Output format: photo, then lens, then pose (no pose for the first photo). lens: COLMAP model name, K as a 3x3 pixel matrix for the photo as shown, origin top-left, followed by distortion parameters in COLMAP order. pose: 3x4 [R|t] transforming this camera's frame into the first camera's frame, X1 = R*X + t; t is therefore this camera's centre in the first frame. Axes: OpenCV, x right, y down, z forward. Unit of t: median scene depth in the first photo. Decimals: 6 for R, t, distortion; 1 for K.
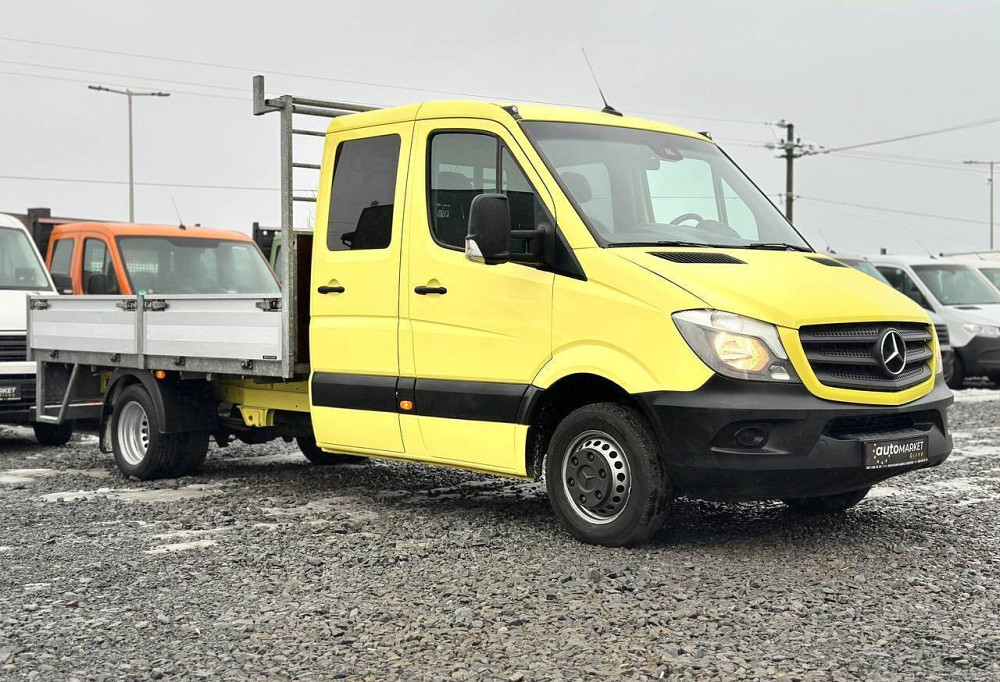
lens RADIAL K [[1383.1, 0, 492.1], [0, 1383.1, 326.8], [0, 0, 1]] dist [0.115006, 0.000000]
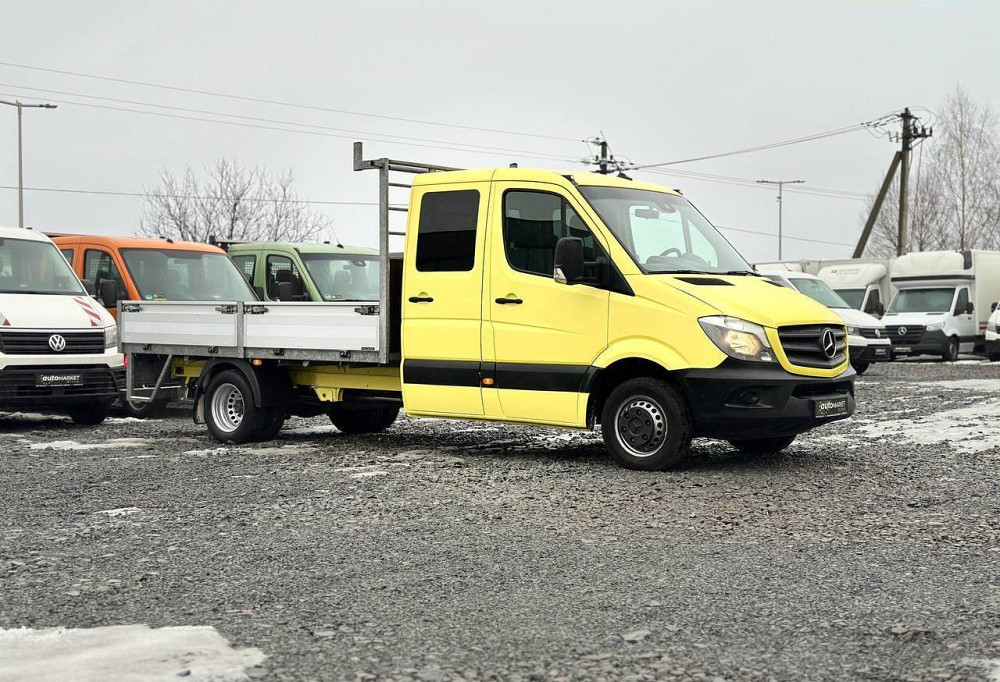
lens RADIAL K [[1383.1, 0, 489.0], [0, 1383.1, 338.8], [0, 0, 1]] dist [0.115006, 0.000000]
pose [[0.988208, 0.001435, 0.153108, -0.257535], [-0.002687, 0.999965, 0.007969, 0.001339], [-0.153091, -0.008286, 0.988177, -0.376598]]
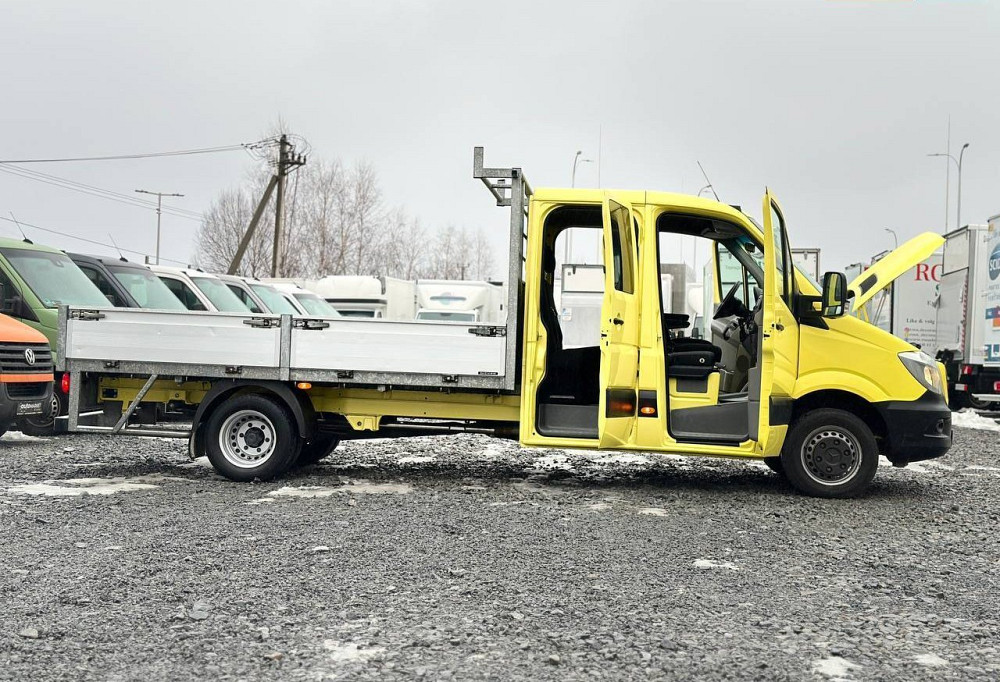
lens RADIAL K [[1383.1, 0, 501.6], [0, 1383.1, 340.3], [0, 0, 1]] dist [0.115006, 0.000000]
pose [[0.736942, 0.029406, 0.675316, -1.018353], [-0.030223, 0.999488, -0.010541, 0.005182], [-0.675279, -0.012642, 0.737454, 0.073987]]
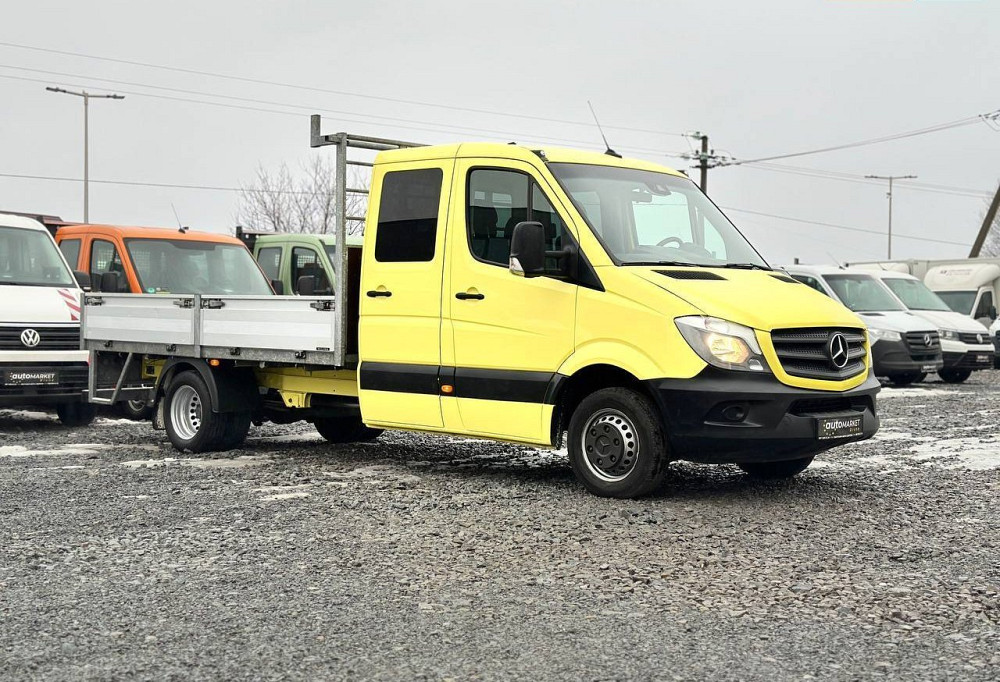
lens RADIAL K [[1383.1, 0, 493.0], [0, 1383.1, 330.8], [0, 0, 1]] dist [0.115006, 0.000000]
pose [[0.997495, 0.014168, 0.069308, -0.098918], [-0.014437, 0.999890, 0.003384, 0.000093], [-0.069252, -0.004376, 0.997590, -0.216254]]
